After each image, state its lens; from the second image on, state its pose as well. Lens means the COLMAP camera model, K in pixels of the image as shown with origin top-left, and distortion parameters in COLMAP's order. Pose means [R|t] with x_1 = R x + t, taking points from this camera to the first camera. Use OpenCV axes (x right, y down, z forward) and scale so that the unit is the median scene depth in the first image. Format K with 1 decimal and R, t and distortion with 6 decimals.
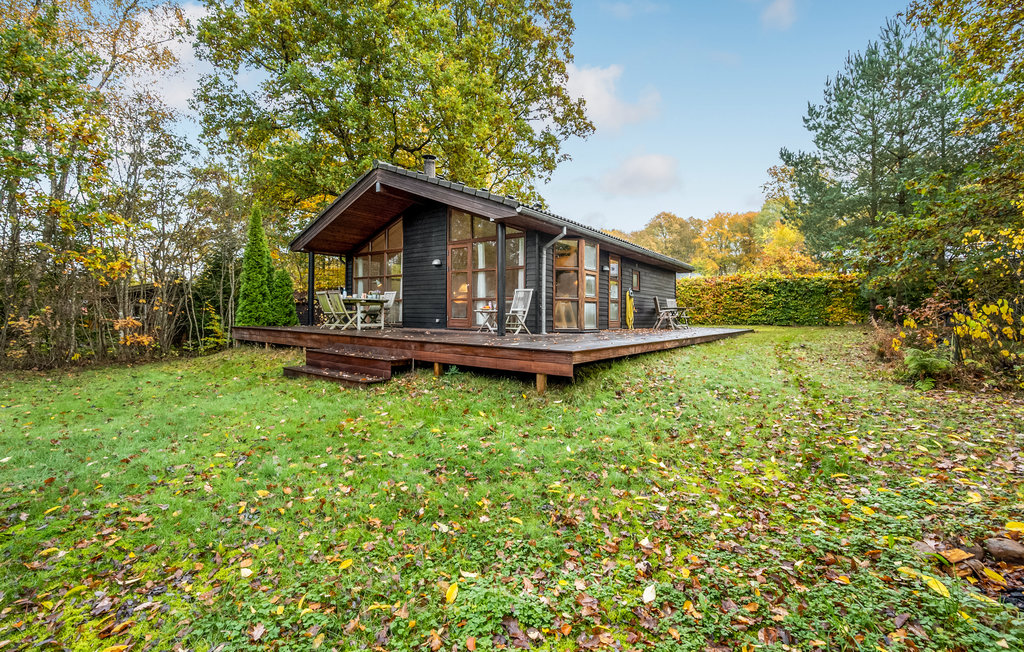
lens RADIAL K [[412.9, 0, 512.0], [0, 412.9, 326.0], [0, 0, 1]] dist [-0.006071, 0.000026]
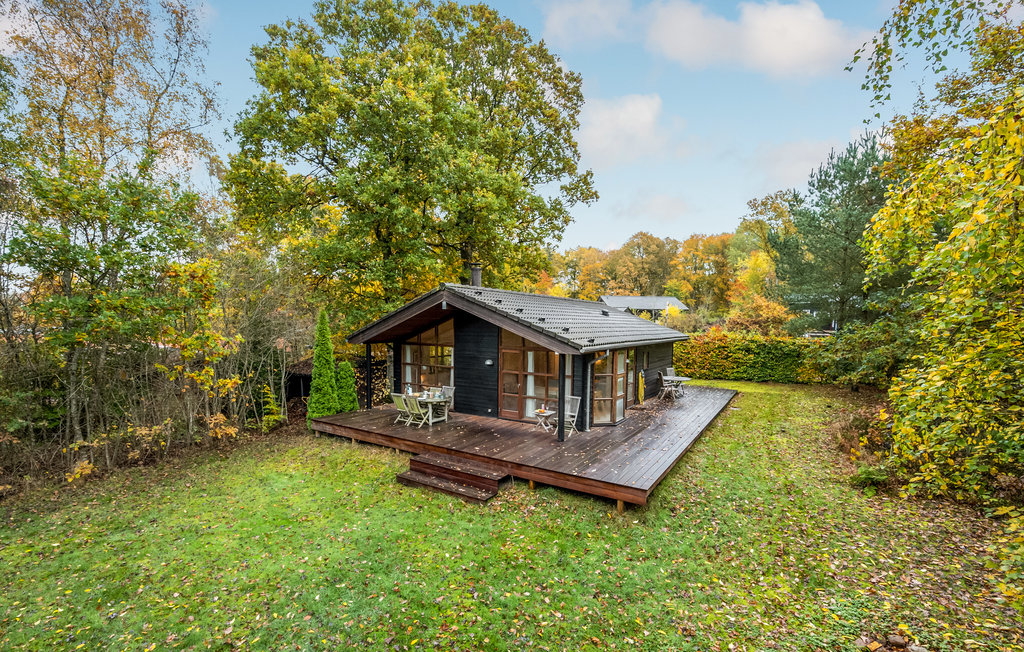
lens RADIAL K [[415.5, 0, 510.5], [0, 415.5, 379.8], [0, 0, 1]] dist [-0.003738, -0.000567]
pose [[0.997796, -0.017940, 0.063888, -0.215335], [0.011397, 0.994787, 0.101340, -0.244409], [-0.065373, -0.100388, 0.992798, -0.205014]]
